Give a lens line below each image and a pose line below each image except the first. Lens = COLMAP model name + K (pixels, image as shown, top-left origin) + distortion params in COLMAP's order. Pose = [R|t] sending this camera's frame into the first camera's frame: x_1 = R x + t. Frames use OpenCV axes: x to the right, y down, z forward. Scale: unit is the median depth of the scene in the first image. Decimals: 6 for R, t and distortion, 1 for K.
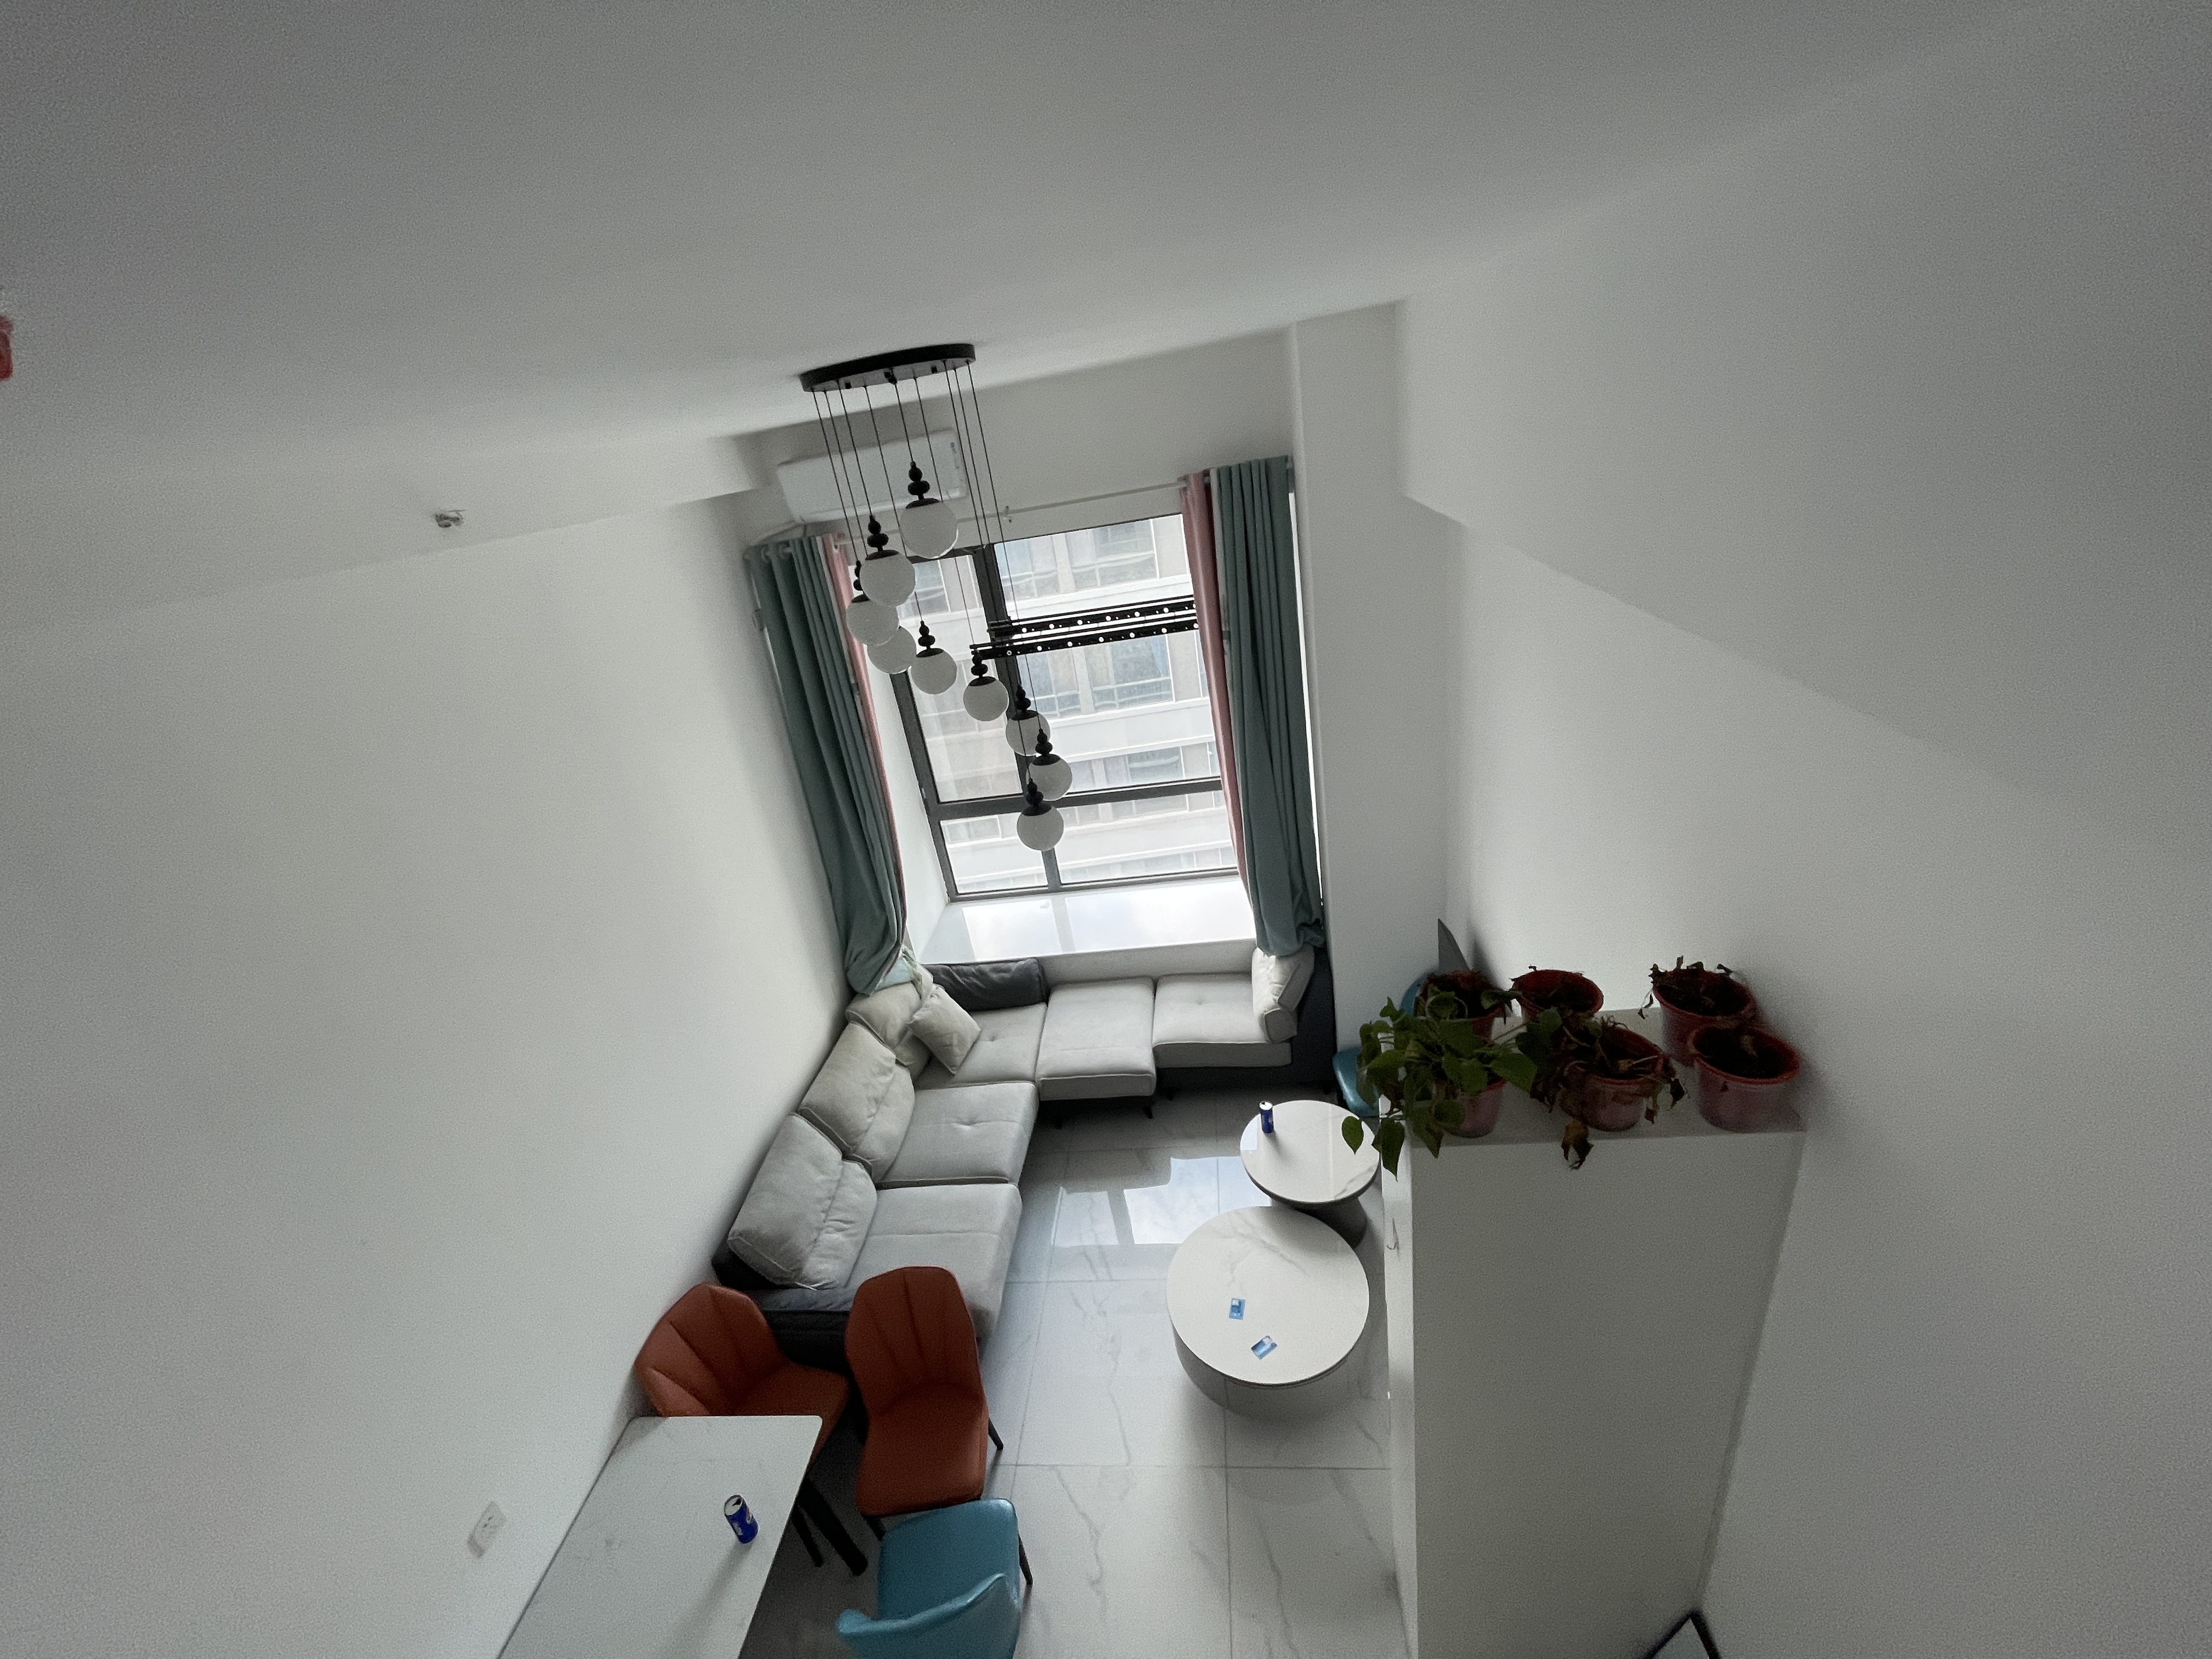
lens RADIAL K [[895.6, 0, 1098.1], [0, 895.6, 829.6], [0, 0, 1]] dist [0.000269, 0.000602]
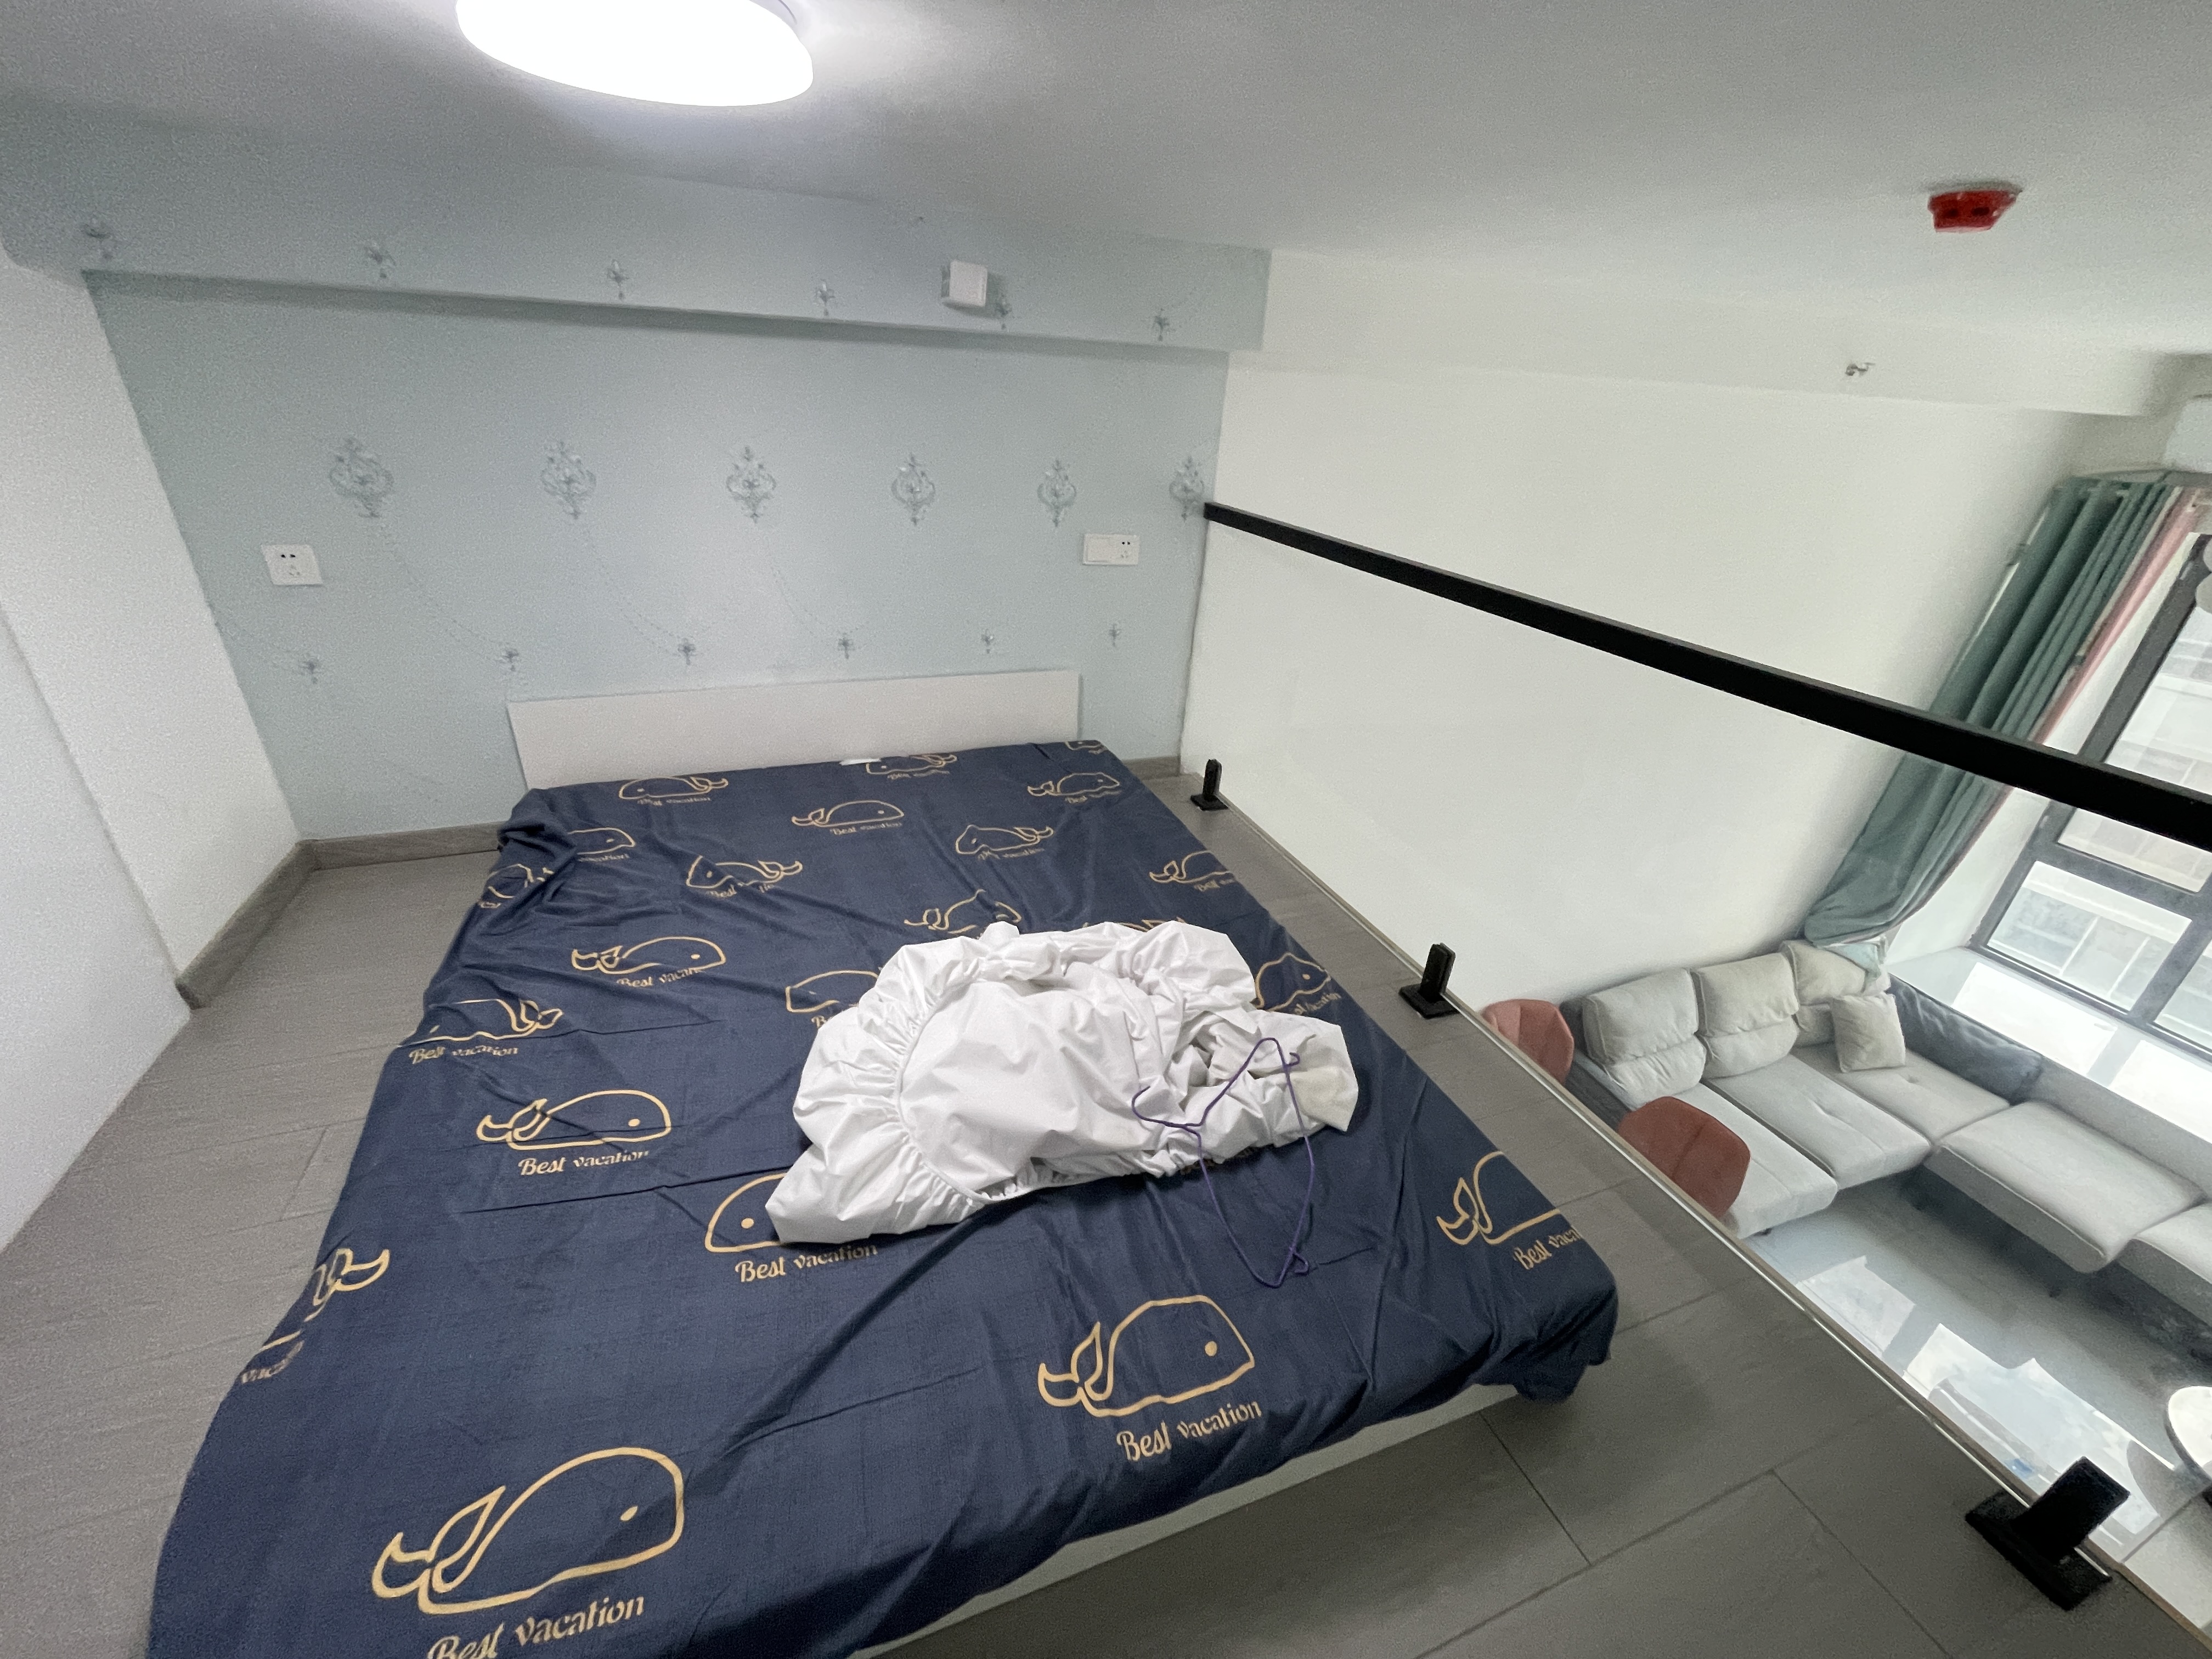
lens RADIAL K [[895.6, 0, 1091.9], [0, 895.6, 830.4], [0, 0, 1]] dist [0.000269, 0.000602]
pose [[0.425533, 0.555868, -0.714096, 0.036141], [-0.482714, 0.806895, 0.340453, 0.135981], [0.765447, 0.199830, 0.611686, -0.234875]]
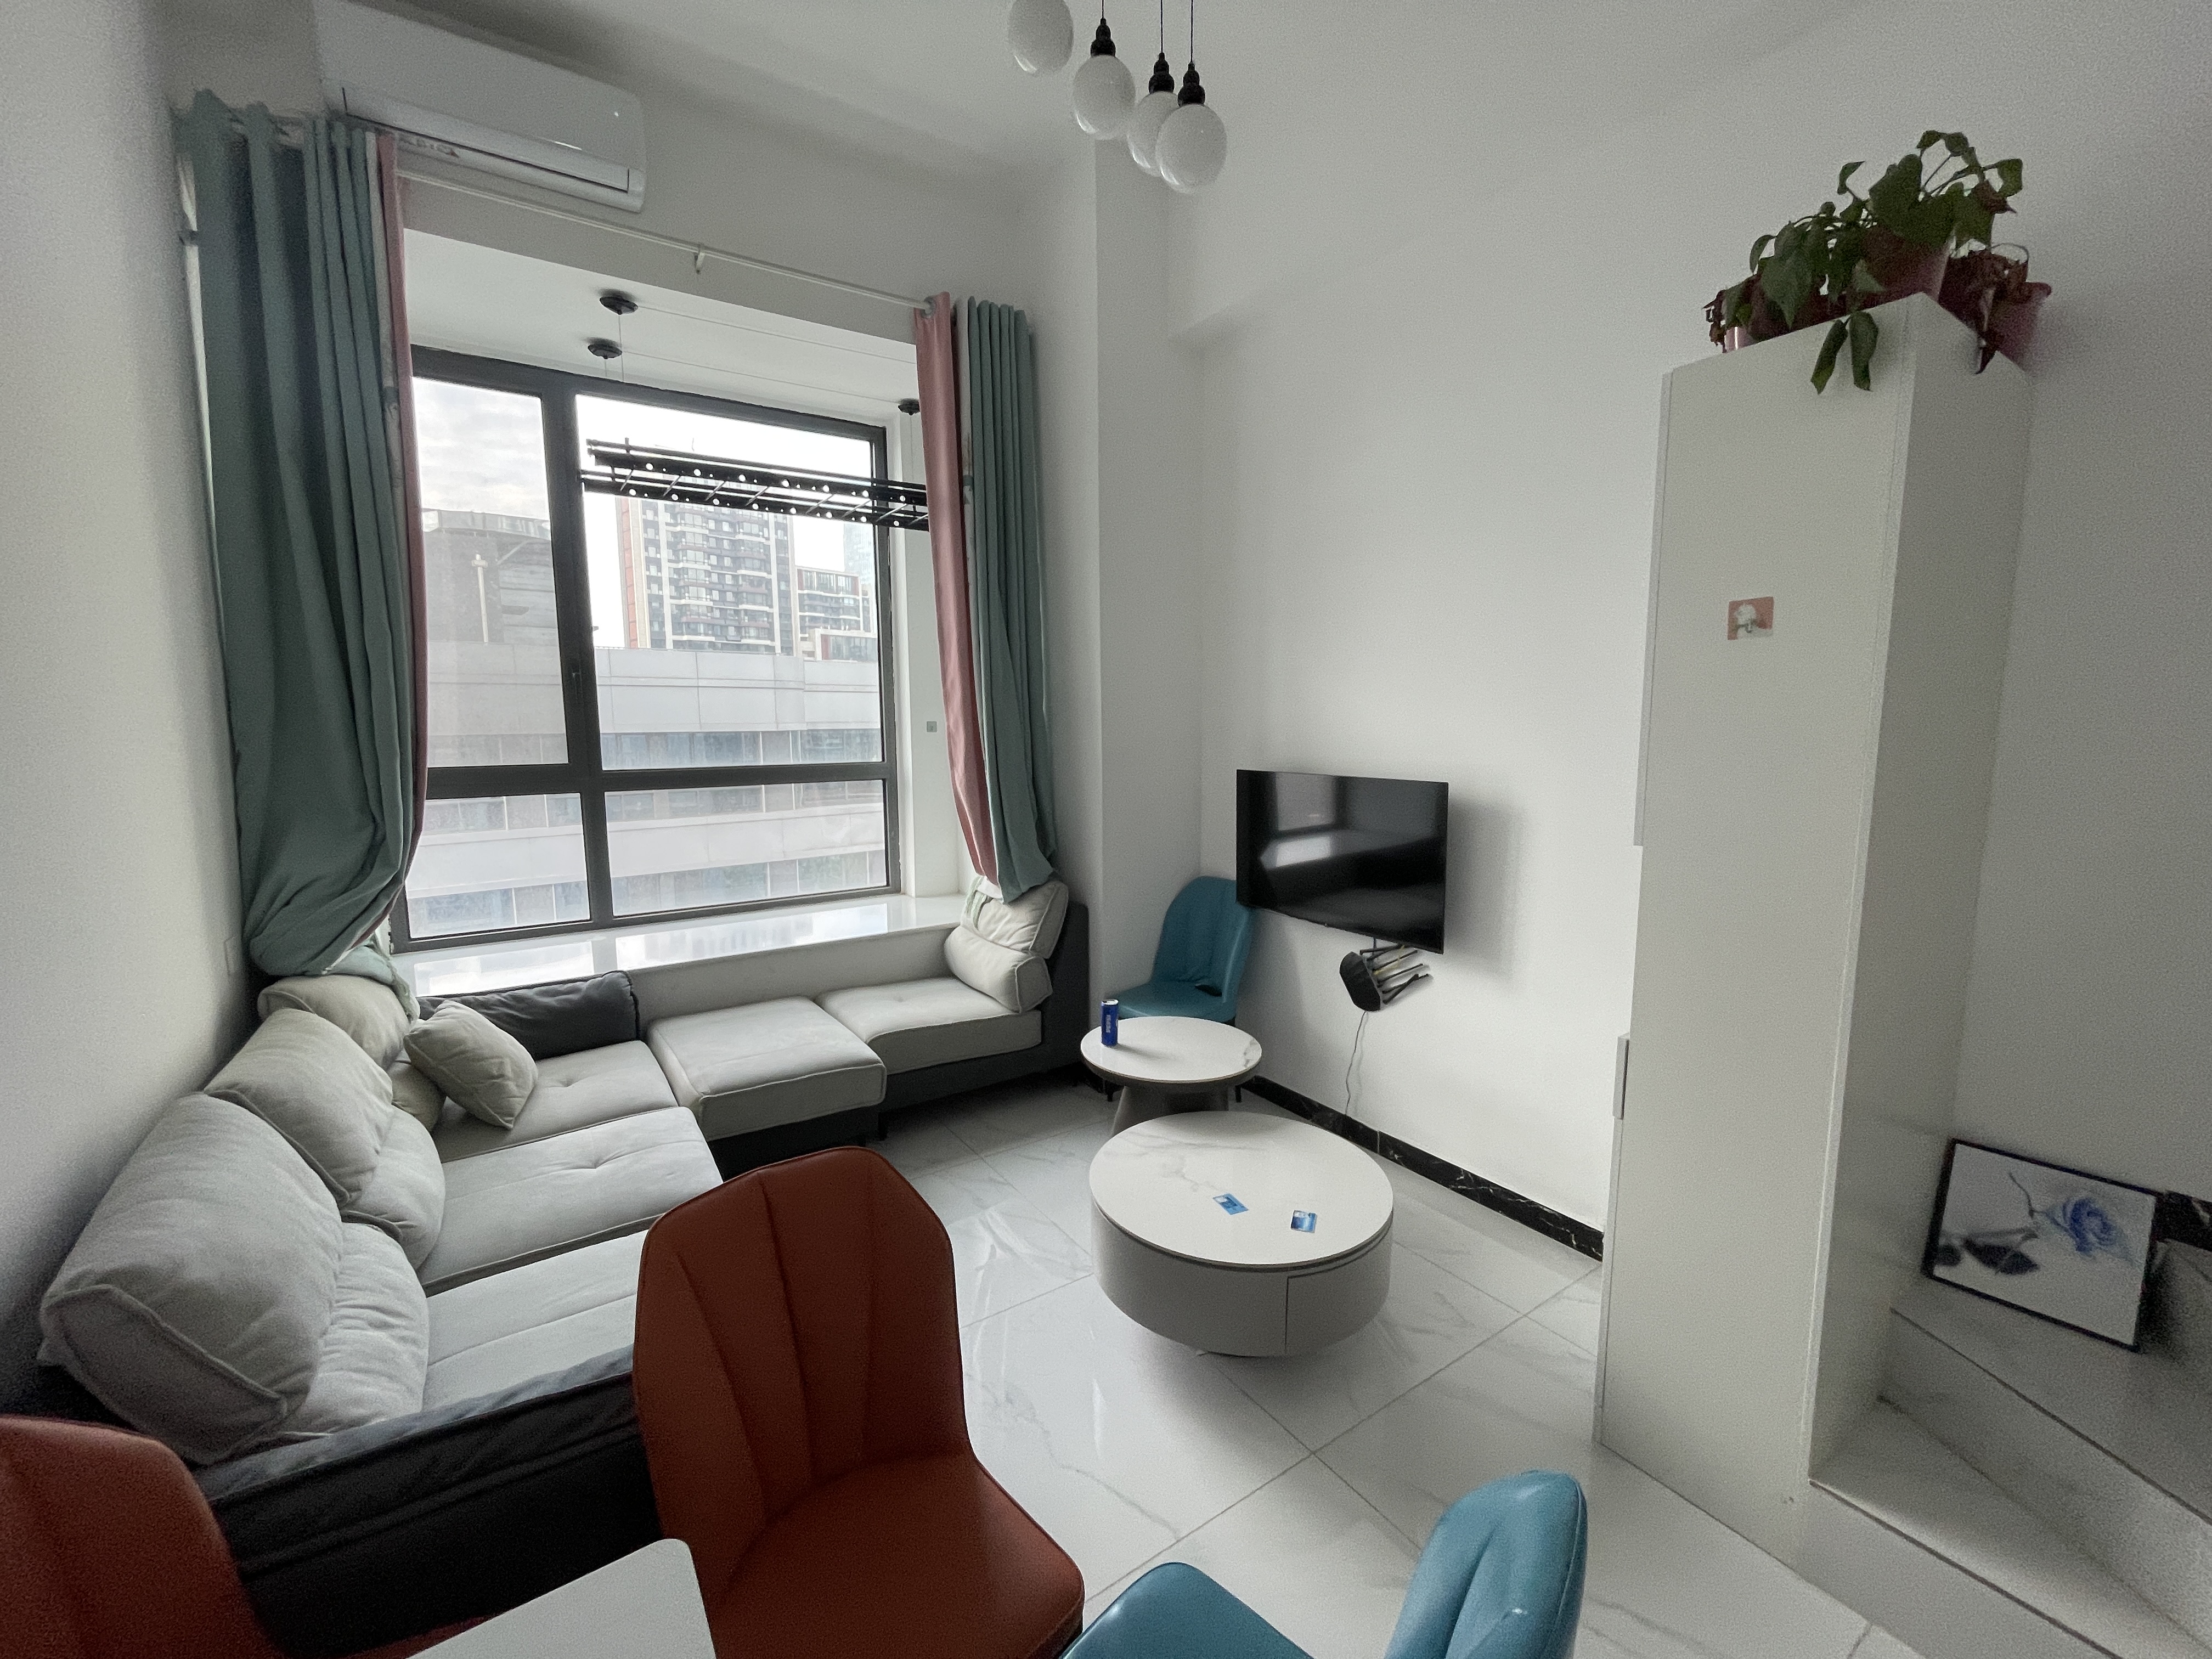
lens RADIAL K [[895.6, 0, 1092.0], [0, 895.6, 830.9], [0, 0, 1]] dist [0.000269, 0.000602]
pose [[0.769086, 0.074568, 0.634781, -0.257619], [0.159593, 0.939307, -0.303699, 0.340169], [-0.618900, 0.334877, 0.710507, 0.378083]]
